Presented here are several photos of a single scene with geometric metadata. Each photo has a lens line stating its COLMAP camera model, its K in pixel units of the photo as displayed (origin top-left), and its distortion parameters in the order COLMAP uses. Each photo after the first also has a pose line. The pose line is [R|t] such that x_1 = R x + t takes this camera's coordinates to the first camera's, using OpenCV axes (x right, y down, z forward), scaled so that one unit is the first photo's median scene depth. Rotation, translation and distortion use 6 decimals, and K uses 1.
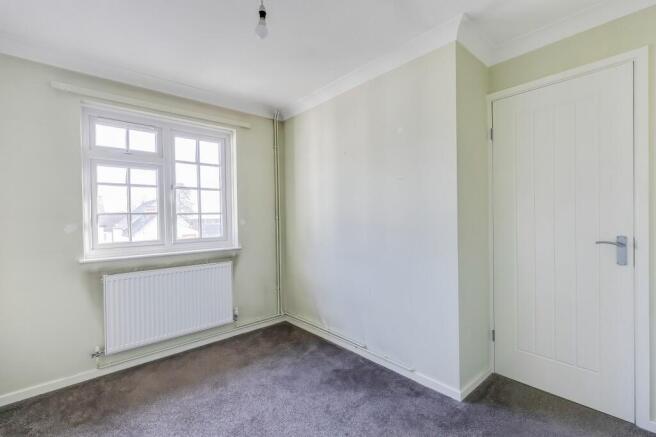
lens RADIAL K [[289.7, 0, 329.0], [0, 289.7, 221.0], [0, 0, 1]] dist [0.004187, 0.000218]
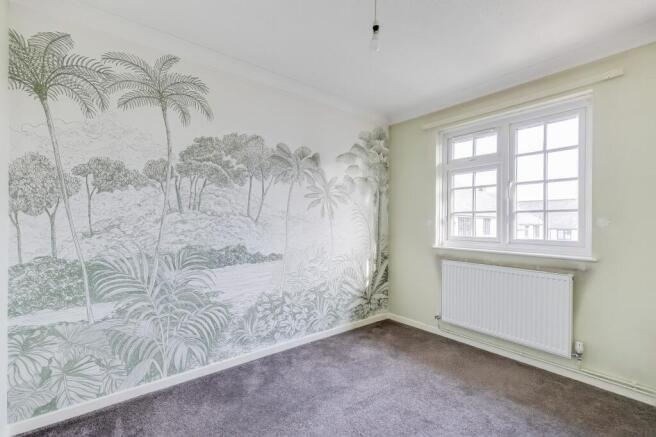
lens RADIAL K [[295.6, 0, 326.2], [0, 295.6, 222.4], [0, 0, 1]] dist [-0.000429, -0.000221]
pose [[-0.056850, 0.023873, -0.998097, 0.505253], [-0.014257, 0.999593, 0.024721, -0.006047], [0.998281, 0.015635, -0.056487, 0.479149]]
